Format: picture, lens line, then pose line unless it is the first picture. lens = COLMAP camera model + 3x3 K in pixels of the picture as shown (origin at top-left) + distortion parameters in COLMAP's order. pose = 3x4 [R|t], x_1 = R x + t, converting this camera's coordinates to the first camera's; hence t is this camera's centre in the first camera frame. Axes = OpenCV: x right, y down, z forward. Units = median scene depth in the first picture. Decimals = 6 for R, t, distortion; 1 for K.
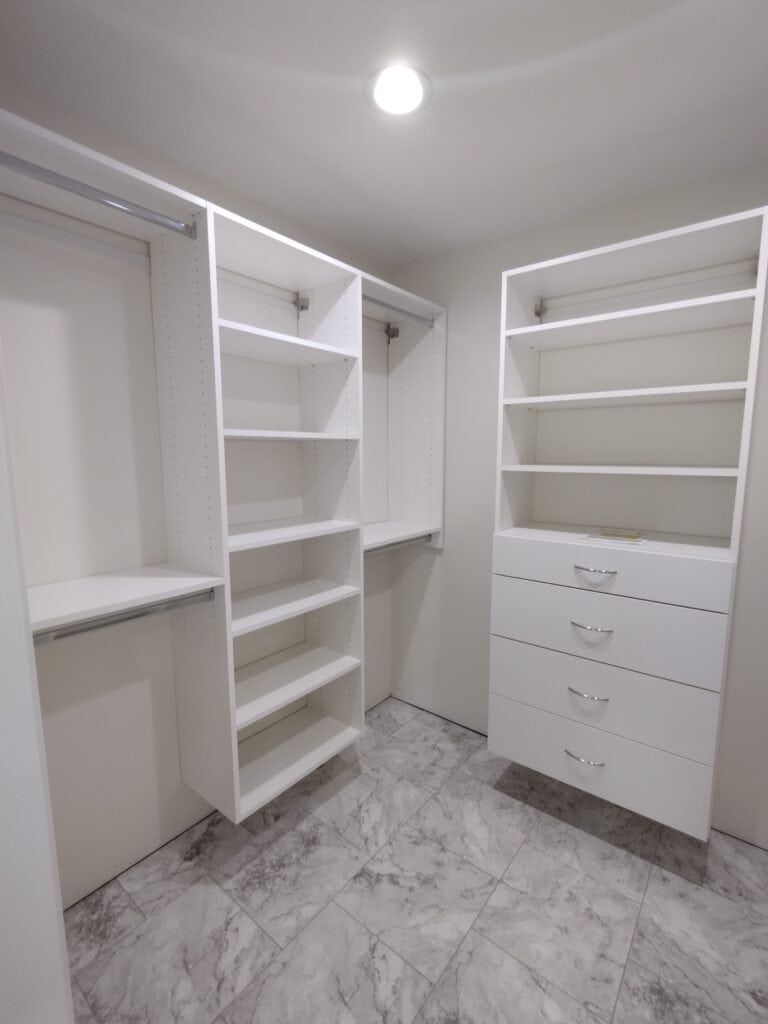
lens RADIAL K [[466.9, 0, 391.5], [0, 466.9, 526.7], [0, 0, 1]] dist [-0.000186, 0.004613]
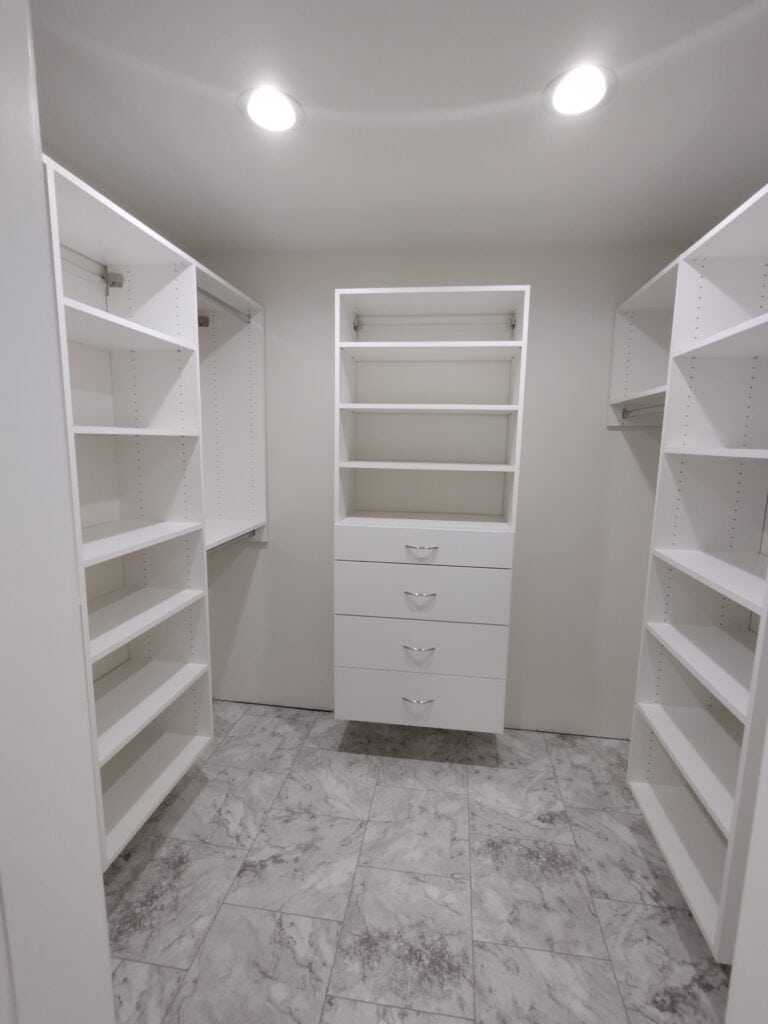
lens RADIAL K [[466.9, 0, 391.5], [0, 466.9, 526.7], [0, 0, 1]] dist [-0.000186, 0.004613]
pose [[0.865371, -0.074243, 0.495601, -0.223088], [0.061508, 0.997223, 0.041989, -0.017712], [-0.497342, -0.005853, 0.867535, -0.032556]]
